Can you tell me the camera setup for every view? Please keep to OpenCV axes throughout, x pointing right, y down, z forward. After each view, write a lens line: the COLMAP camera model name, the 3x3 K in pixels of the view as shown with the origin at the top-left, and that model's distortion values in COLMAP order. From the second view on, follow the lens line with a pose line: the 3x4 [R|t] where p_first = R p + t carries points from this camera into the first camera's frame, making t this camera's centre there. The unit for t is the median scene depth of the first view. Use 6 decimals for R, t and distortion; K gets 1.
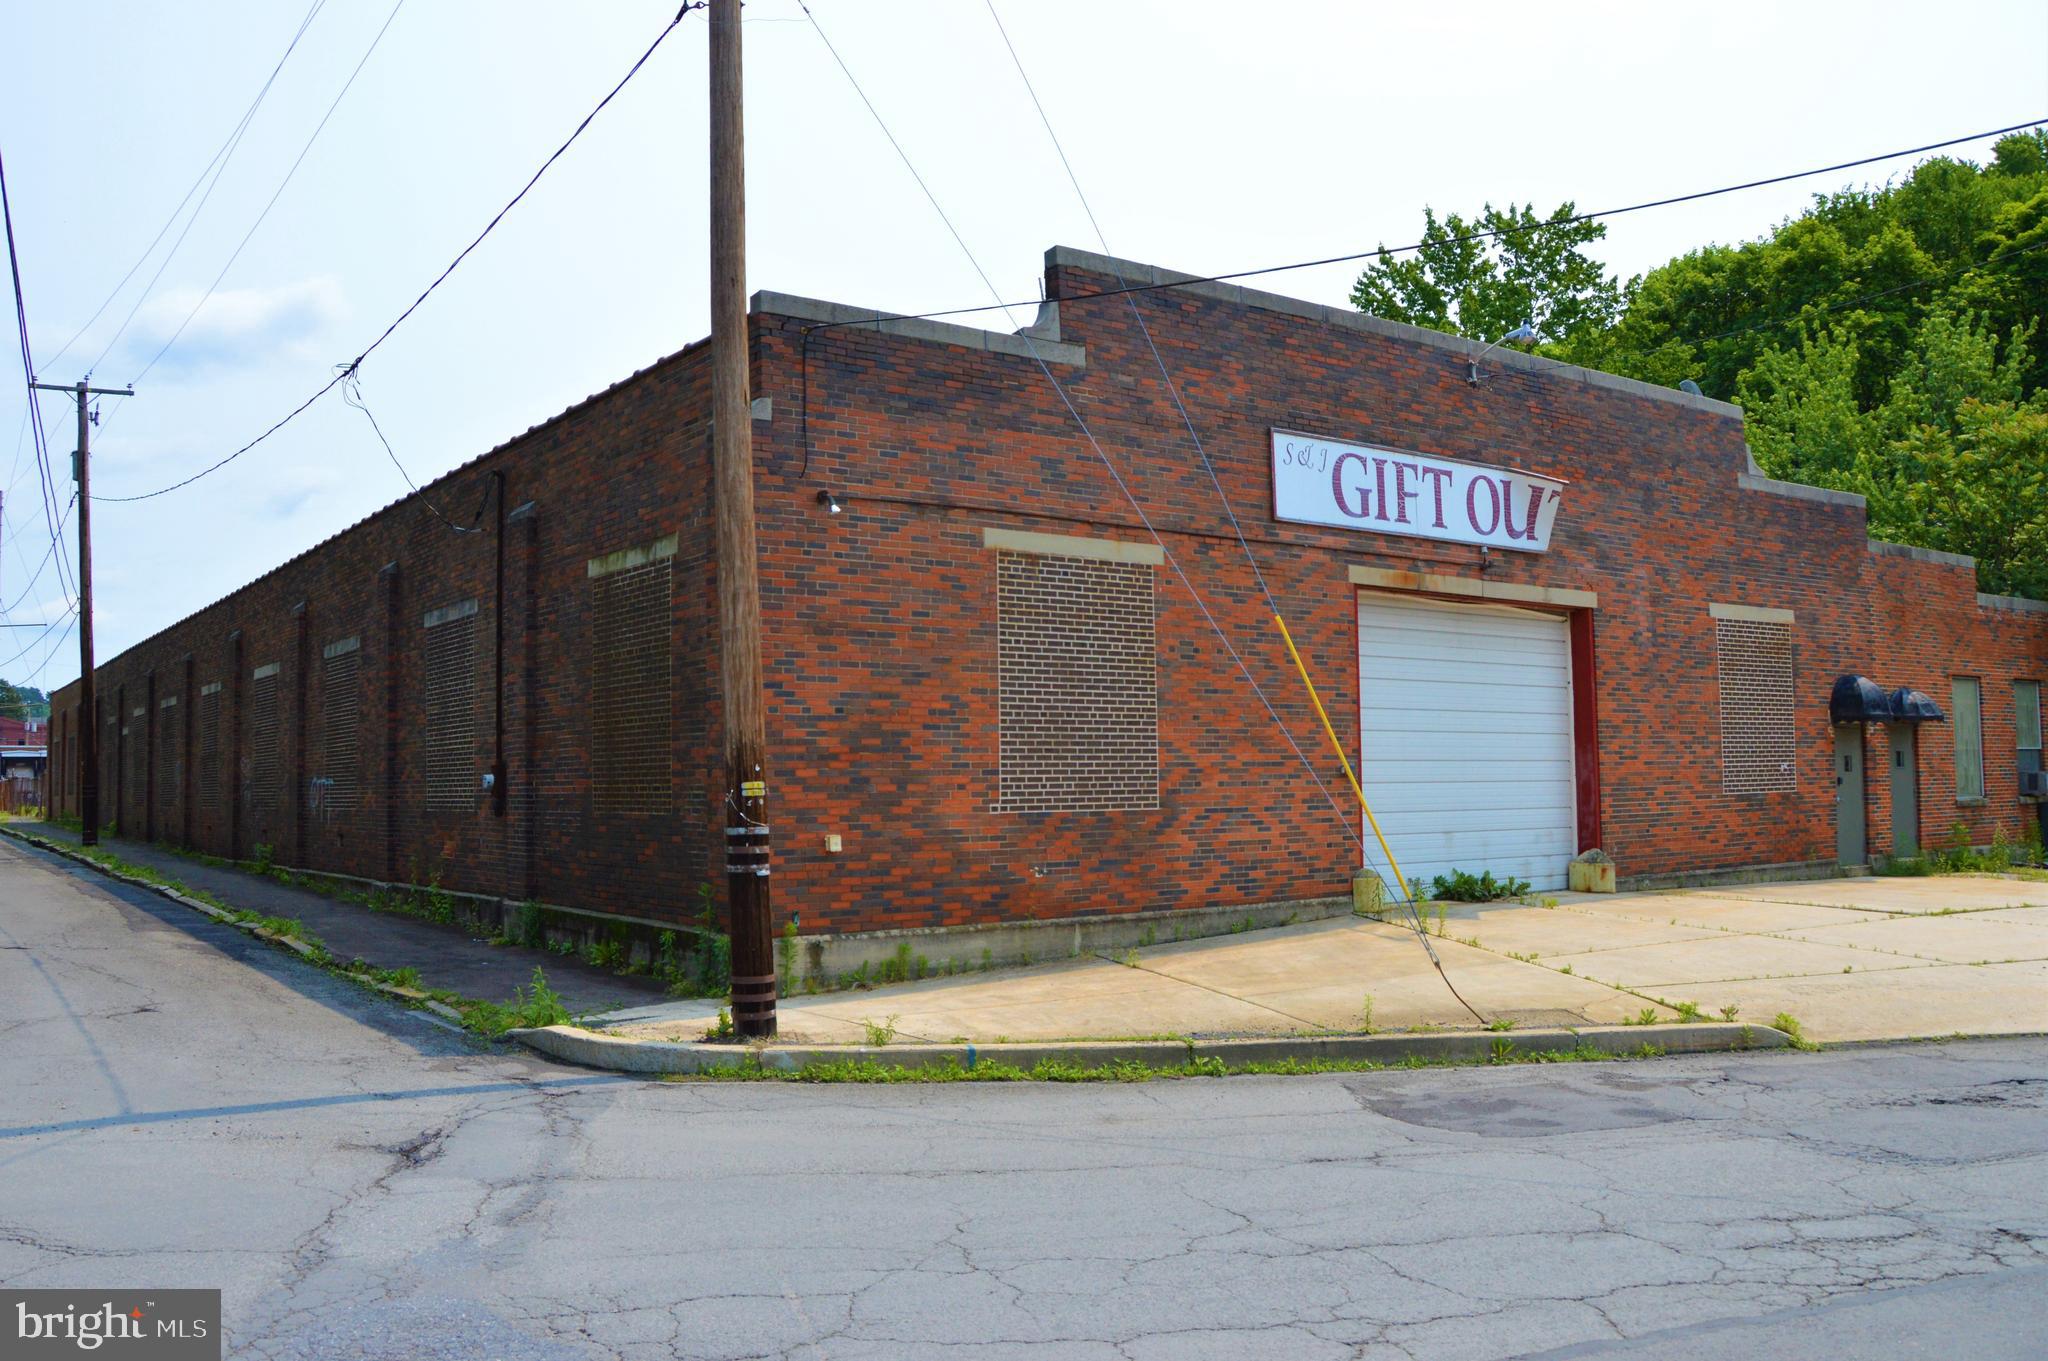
lens RADIAL K [[1600.2, 0, 1024.0], [0, 1600.2, 680.5], [0, 0, 1]] dist [-0.136941, 0.076121]
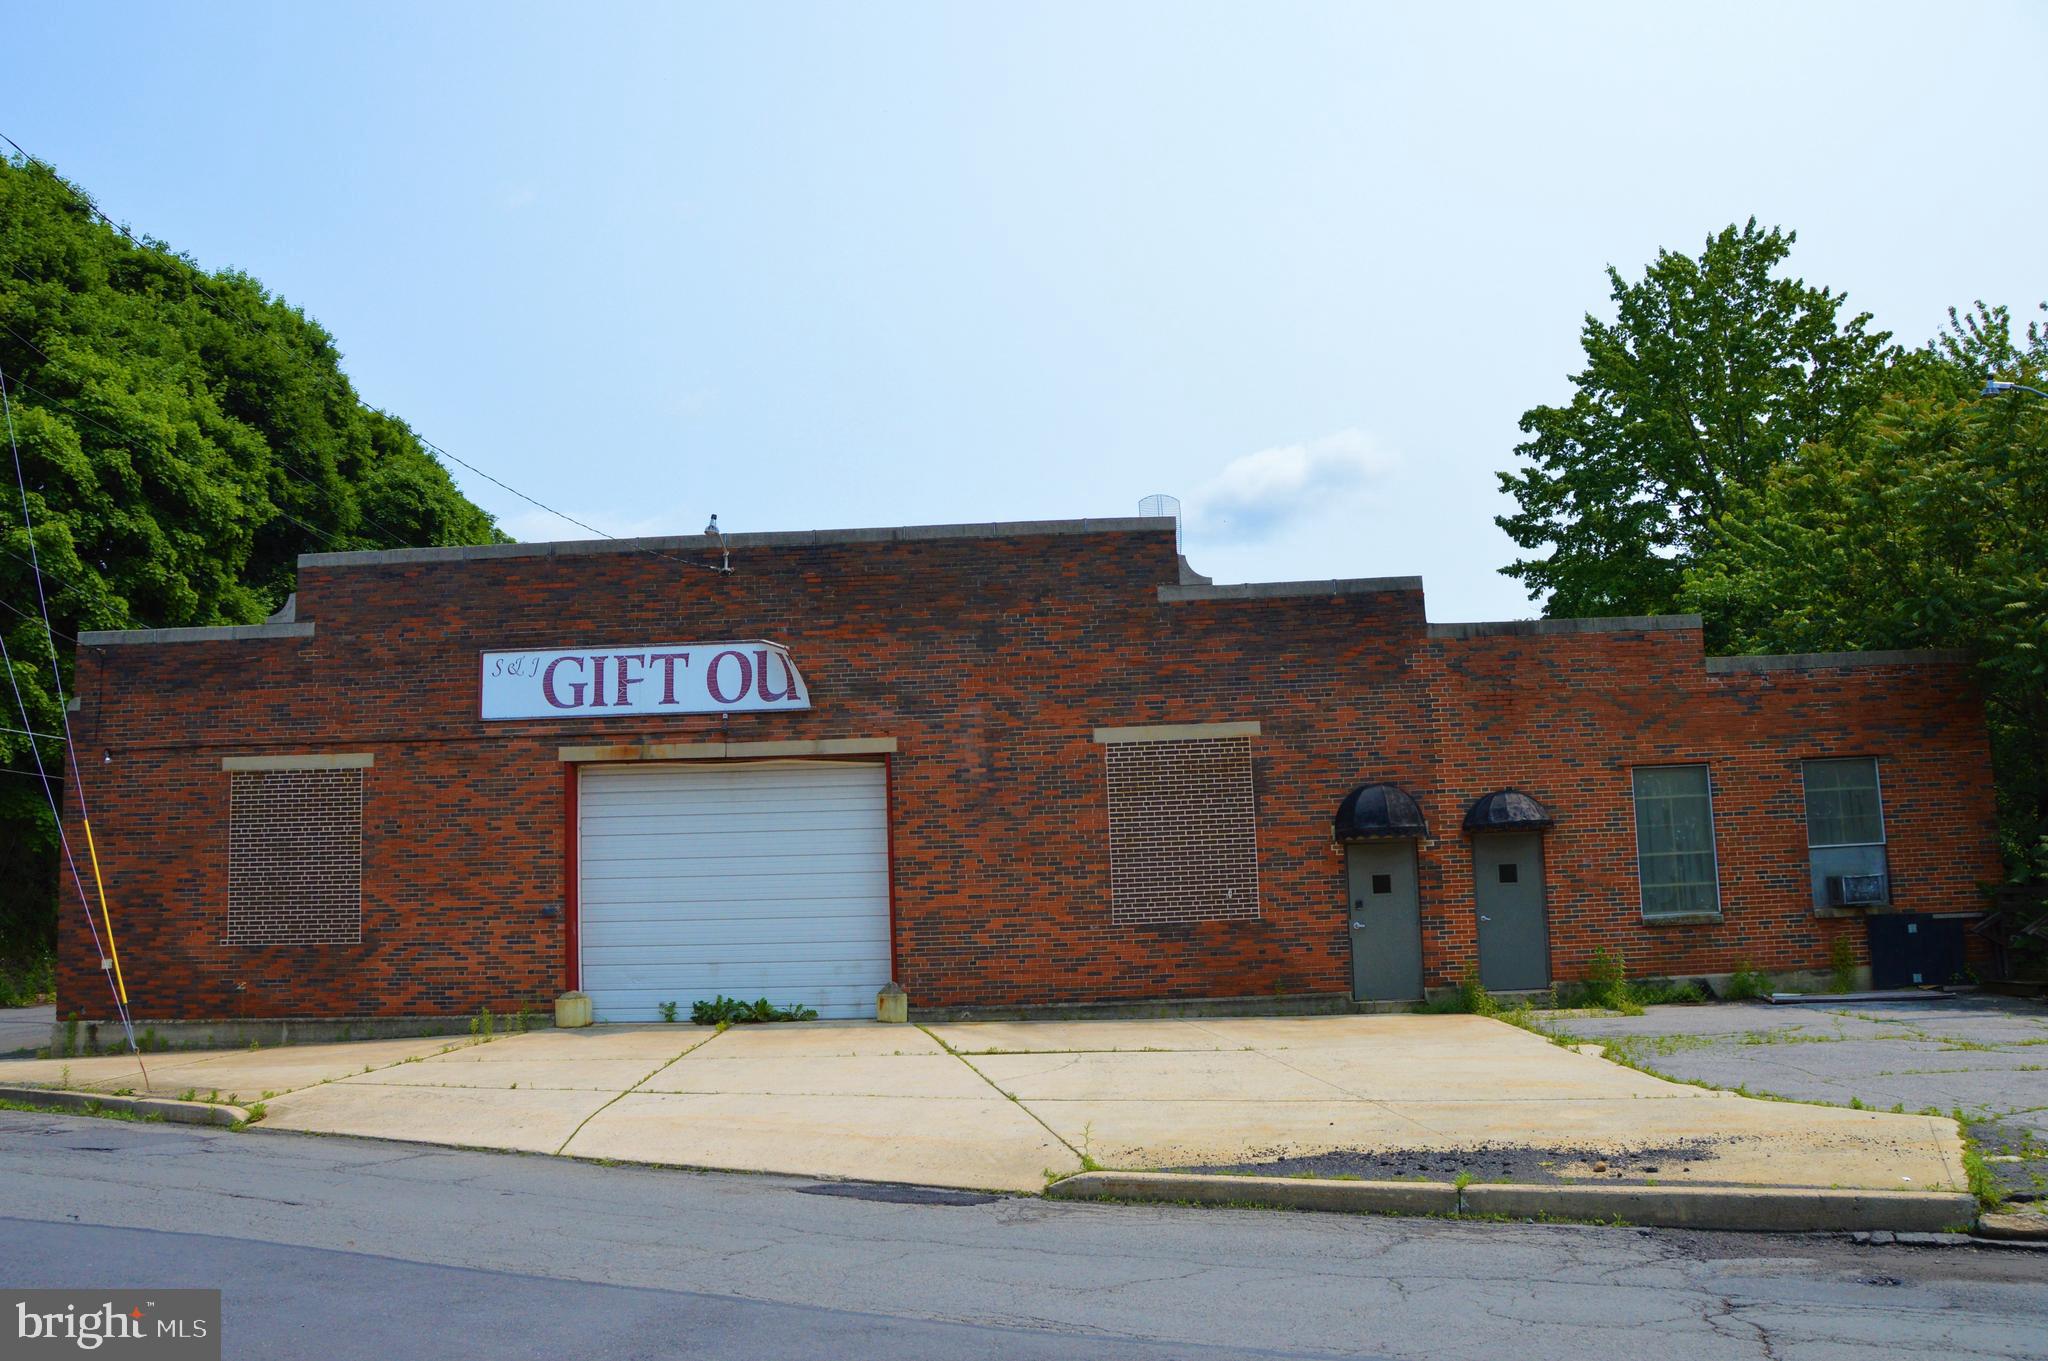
lens RADIAL K [[1600.2, 0, 1024.0], [0, 1600.2, 680.5], [0, 0, 1]] dist [-0.136941, 0.076121]
pose [[0.814675, -0.102035, -0.570871, 1.241015], [0.061763, 0.994067, -0.089534, 0.009374], [0.576620, 0.037682, 0.816143, 0.196423]]
